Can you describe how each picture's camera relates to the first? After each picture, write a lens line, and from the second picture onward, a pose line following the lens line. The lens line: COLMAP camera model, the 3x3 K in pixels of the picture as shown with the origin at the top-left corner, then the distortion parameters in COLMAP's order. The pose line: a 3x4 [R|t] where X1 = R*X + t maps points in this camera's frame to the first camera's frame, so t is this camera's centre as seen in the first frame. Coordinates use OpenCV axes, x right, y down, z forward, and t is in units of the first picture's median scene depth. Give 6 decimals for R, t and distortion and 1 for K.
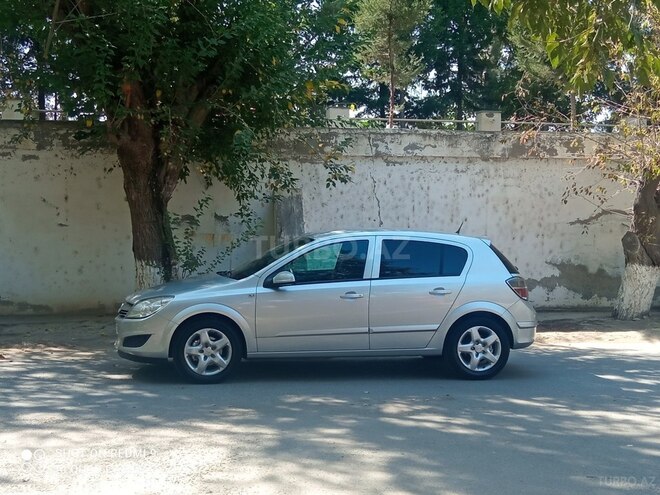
lens RADIAL K [[1071.6, 0, 330.1], [0, 1071.6, 251.2], [0, 0, 1]] dist [0.090465, 0.000000]
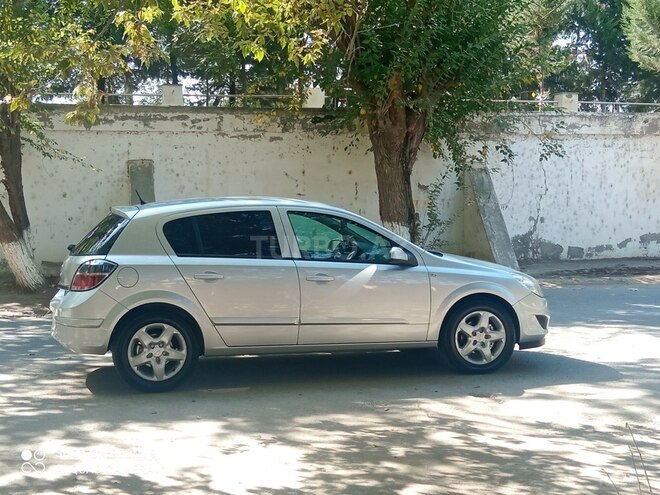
lens RADIAL K [[1071.6, 0, 329.6], [0, 1071.6, 249.6], [0, 0, 1]] dist [0.090465, 0.000000]
pose [[0.993919, -0.018563, 0.108535, -0.382061], [0.015674, 0.999501, 0.027407, 0.005397], [-0.108990, -0.025540, 0.993715, -0.217733]]
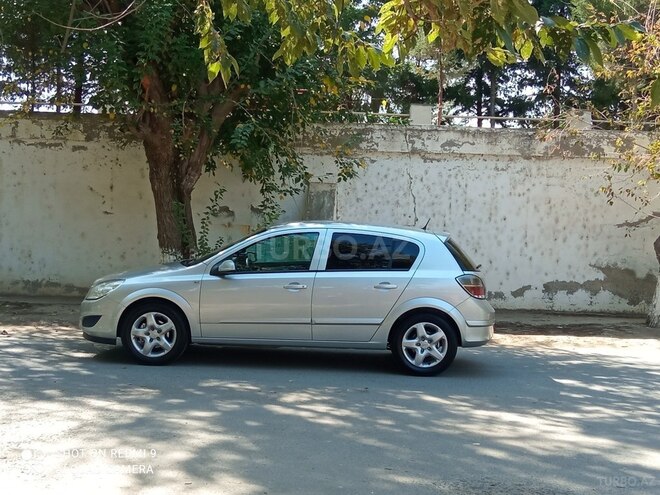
lens RADIAL K [[1071.6, 0, 332.1], [0, 1071.6, 242.7], [0, 0, 1]] dist [0.090465, 0.000000]
pose [[0.982584, 0.032033, -0.183034, 0.177357], [-0.033413, 0.999432, -0.004456, 0.002623], [0.182788, 0.010494, 0.983096, 0.006015]]
